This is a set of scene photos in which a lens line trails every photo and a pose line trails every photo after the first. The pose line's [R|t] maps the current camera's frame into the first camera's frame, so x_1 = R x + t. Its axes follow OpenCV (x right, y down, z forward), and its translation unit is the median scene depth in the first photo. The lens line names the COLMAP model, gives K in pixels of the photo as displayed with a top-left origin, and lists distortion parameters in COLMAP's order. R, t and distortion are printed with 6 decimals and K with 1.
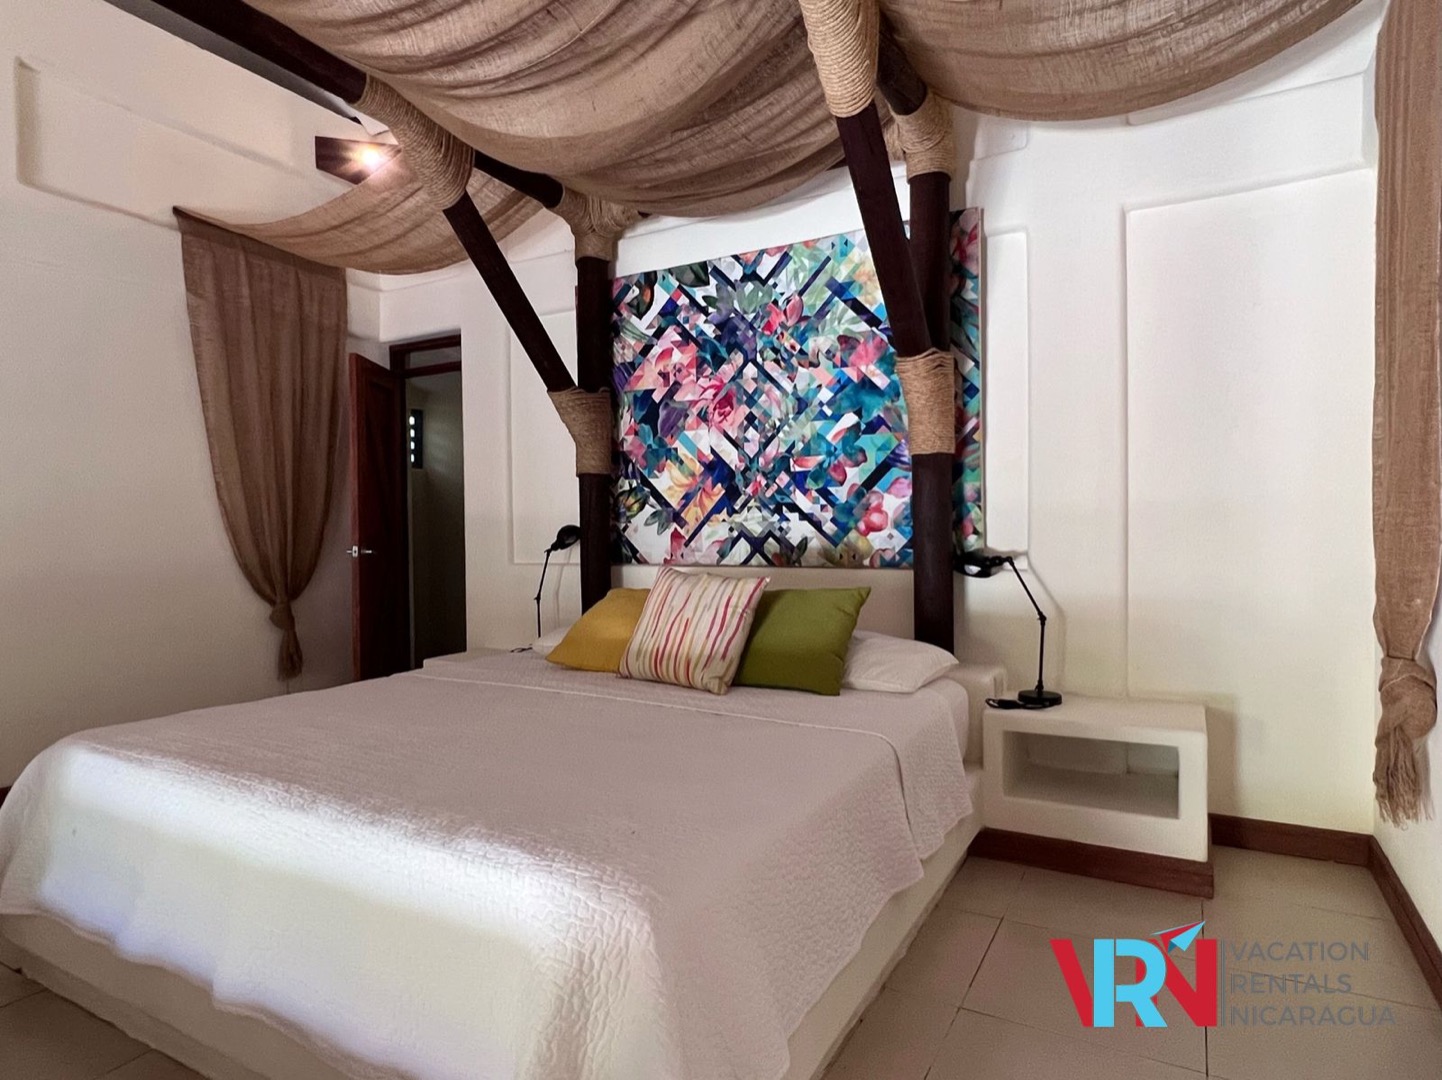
lens RADIAL K [[844.4, 0, 721.0], [0, 844.4, 540.0], [0, 0, 1]] dist [0.014034, -0.000917]
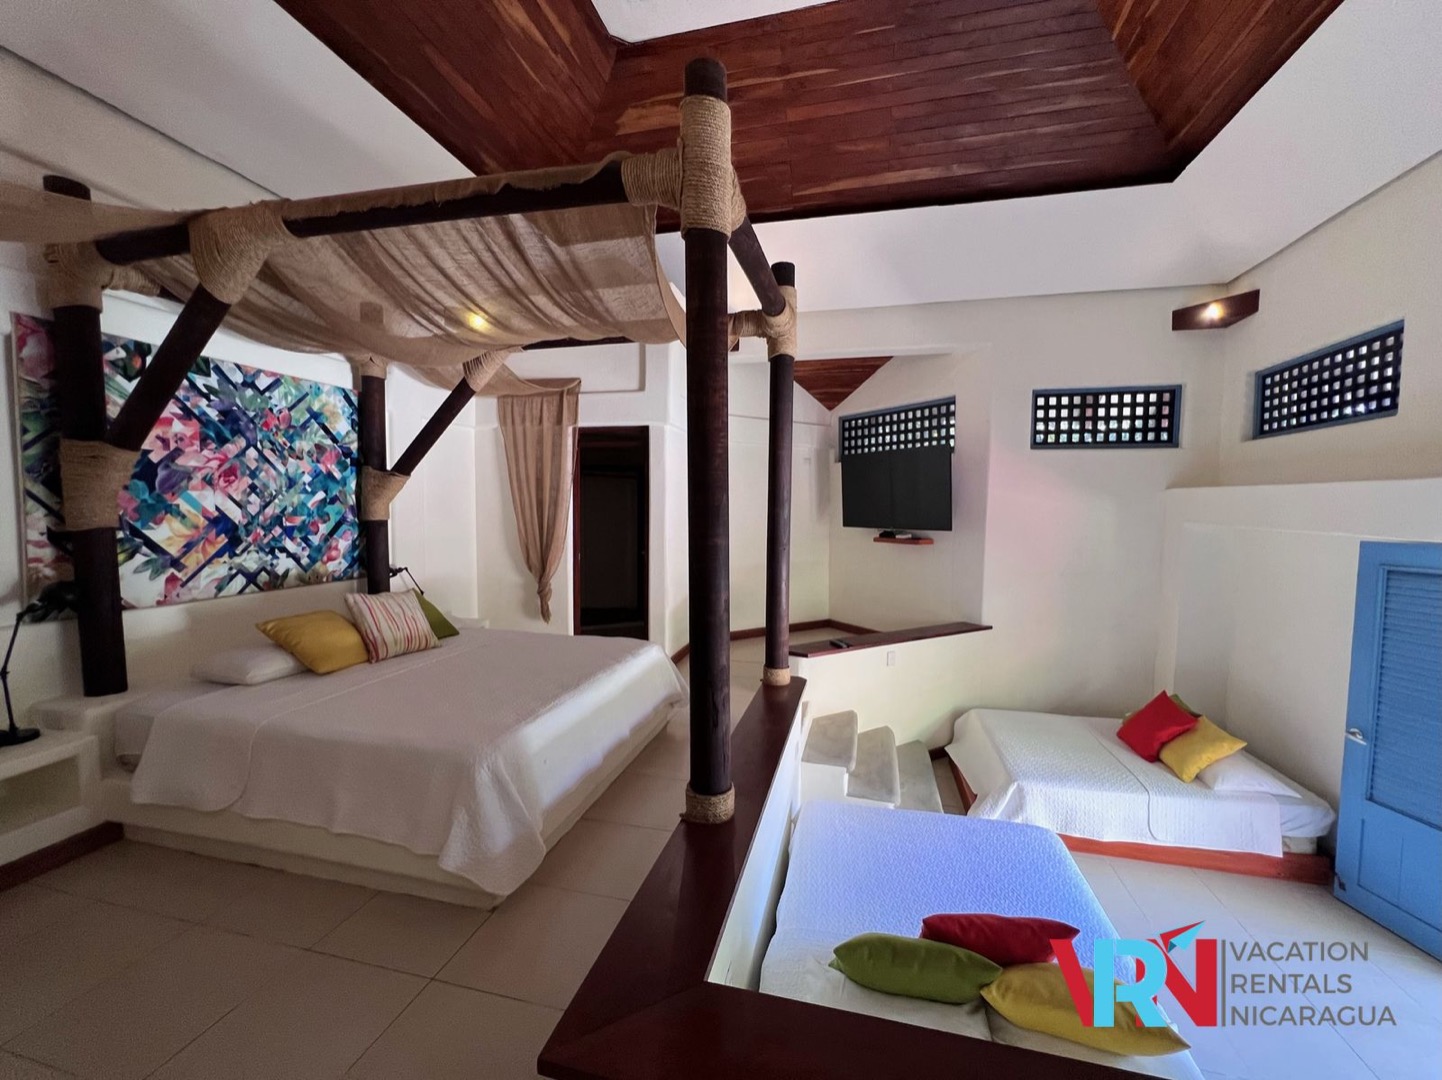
lens RADIAL K [[585.8, 0, 721.0], [0, 585.8, 540.0], [0, 0, 1]] dist [-0.001426, -0.000212]
pose [[-0.274072, -0.047105, 0.960555, -1.078549], [0.005486, 0.998707, 0.050541, -0.099548], [-0.961694, 0.019121, -0.273459, 0.512816]]
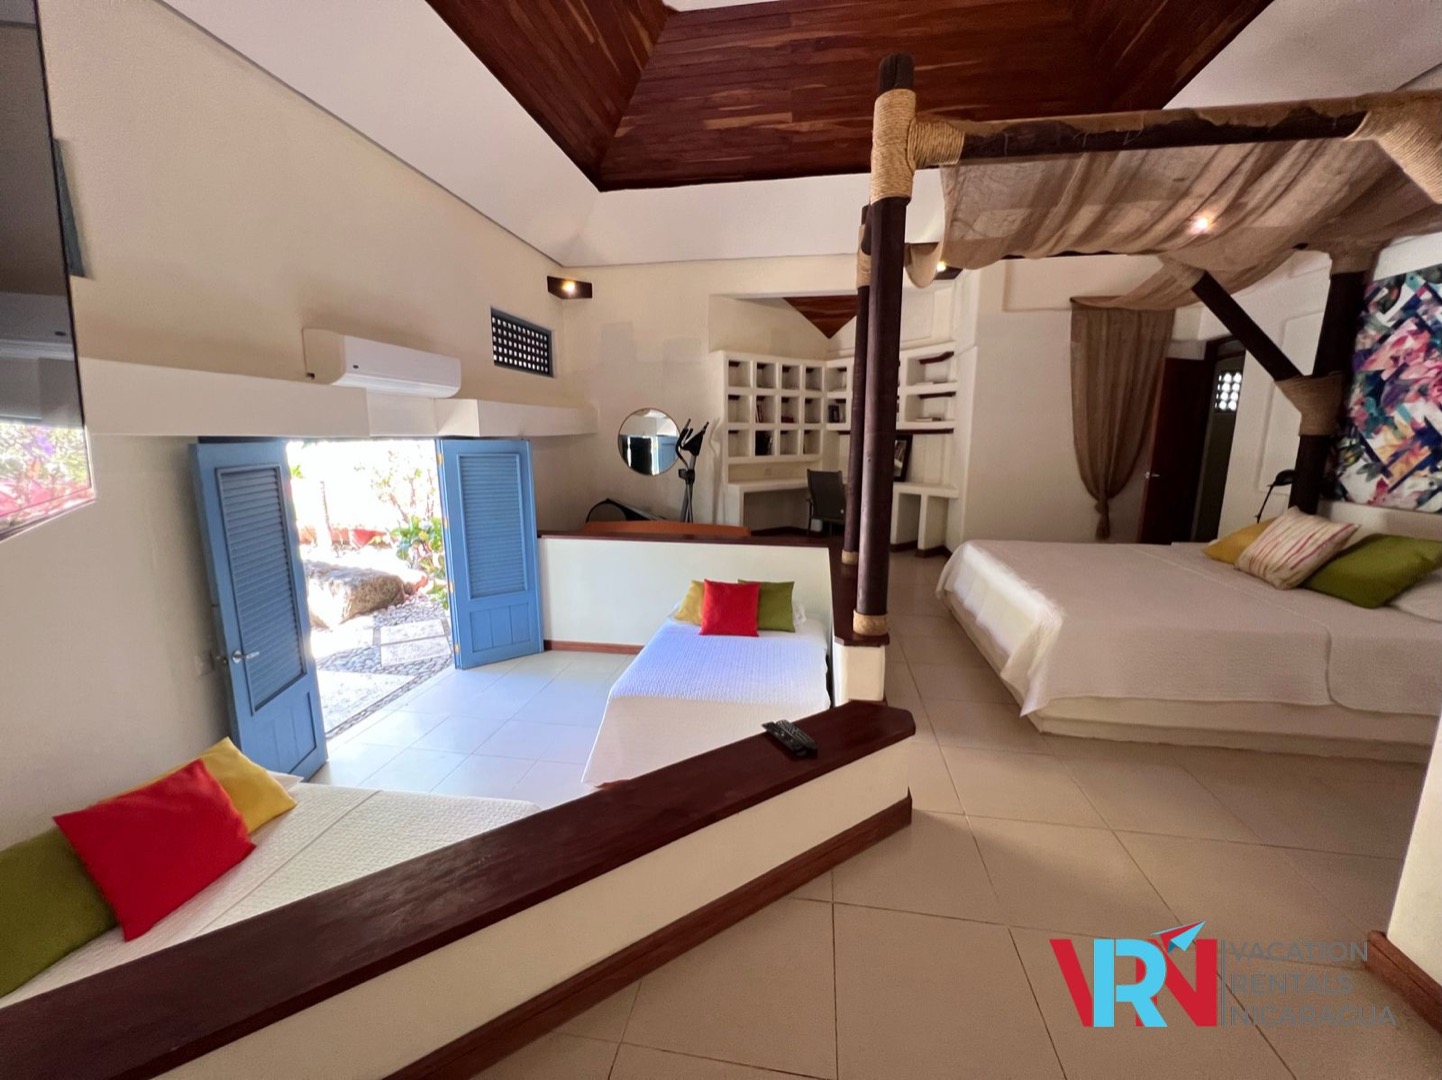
lens RADIAL K [[577.2, 0, 721.0], [0, 577.2, 540.0], [0, 0, 1]] dist [-0.001206, 0.000159]
pose [[0.351472, 0.178384, -0.919047, 0.445161], [-0.013075, 0.982519, 0.185703, -0.075719], [0.936107, -0.053253, 0.347660, -0.293637]]
